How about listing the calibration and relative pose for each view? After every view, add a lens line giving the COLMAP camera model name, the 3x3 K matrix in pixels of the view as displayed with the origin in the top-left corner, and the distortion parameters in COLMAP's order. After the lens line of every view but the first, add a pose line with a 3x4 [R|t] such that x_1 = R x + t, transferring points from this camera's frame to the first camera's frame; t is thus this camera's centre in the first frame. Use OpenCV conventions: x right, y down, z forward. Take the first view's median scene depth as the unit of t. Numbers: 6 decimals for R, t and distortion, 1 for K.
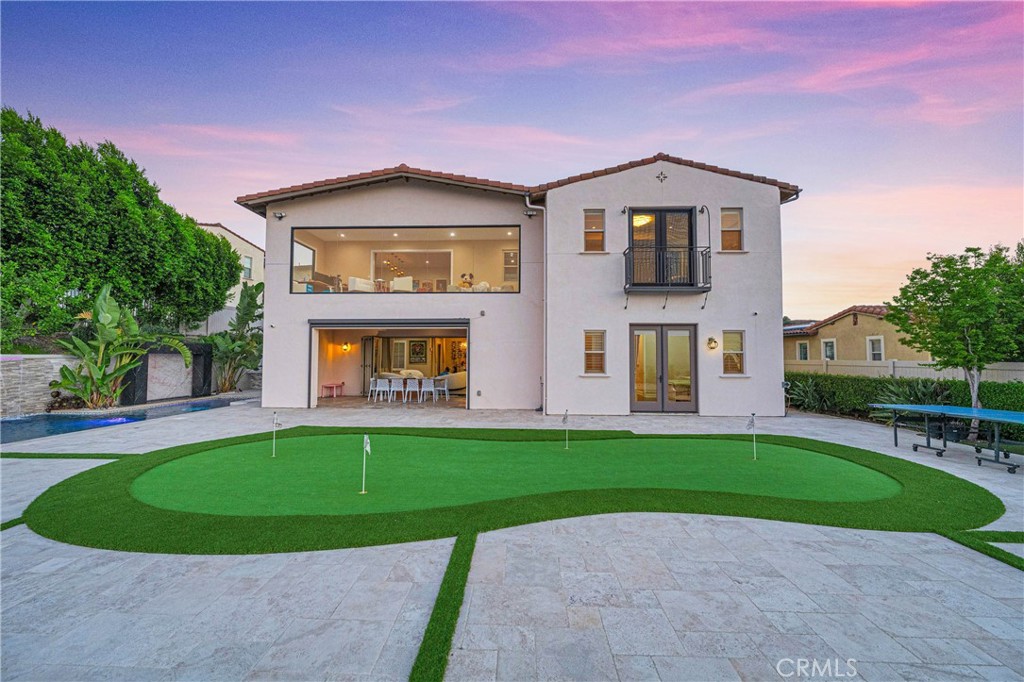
lens RADIAL K [[416.3, 0, 507.9], [0, 416.3, 340.3], [0, 0, 1]] dist [-0.001482, -0.000194]
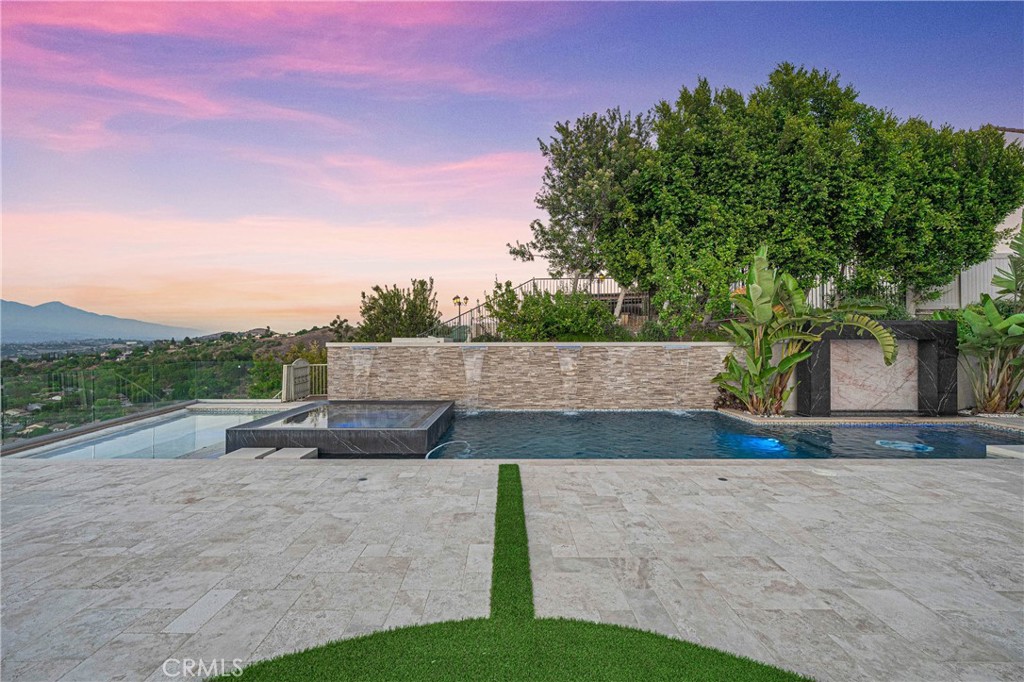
lens RADIAL K [[411.3, 0, 511.4], [0, 411.3, 342.8], [0, 0, 1]] dist [0.001811, -0.000993]
pose [[0.053206, -0.001810, -0.998582, -0.207589], [0.038097, 0.999274, 0.000219, 0.014613], [0.997857, -0.038055, 0.053237, 0.397751]]
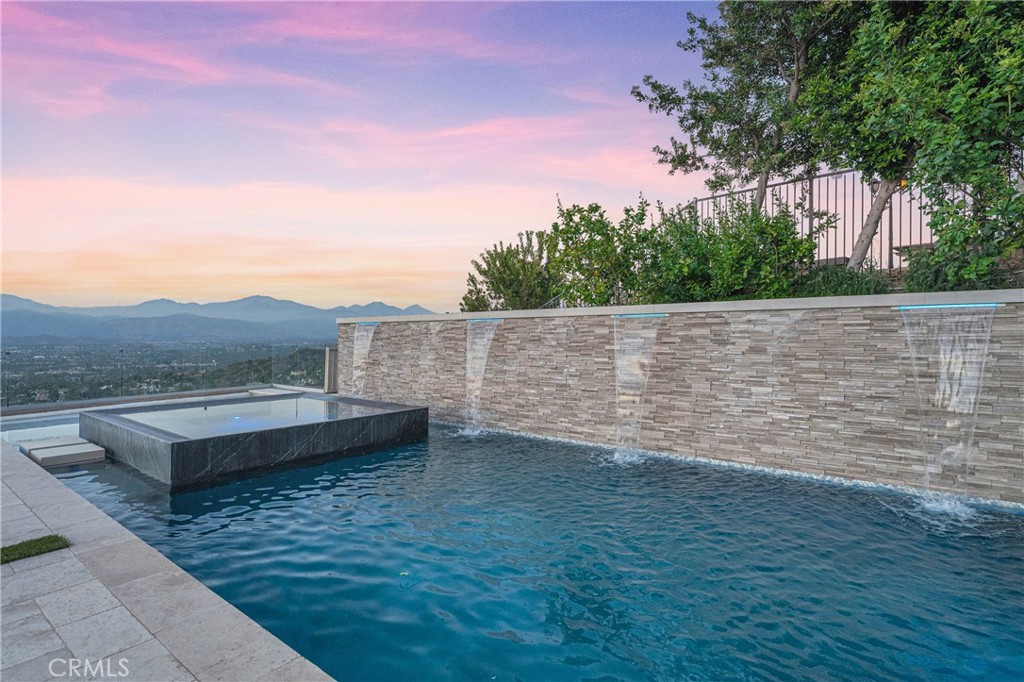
lens RADIAL K [[510.9, 0, 494.9], [0, 510.9, 341.6], [0, 0, 1]] dist [0.005536, 0.000419]
pose [[-0.569191, -0.002228, -0.822202, -0.488407], [0.024326, 0.999513, -0.019549, 0.049618], [0.821845, -0.031128, -0.568860, 0.653707]]
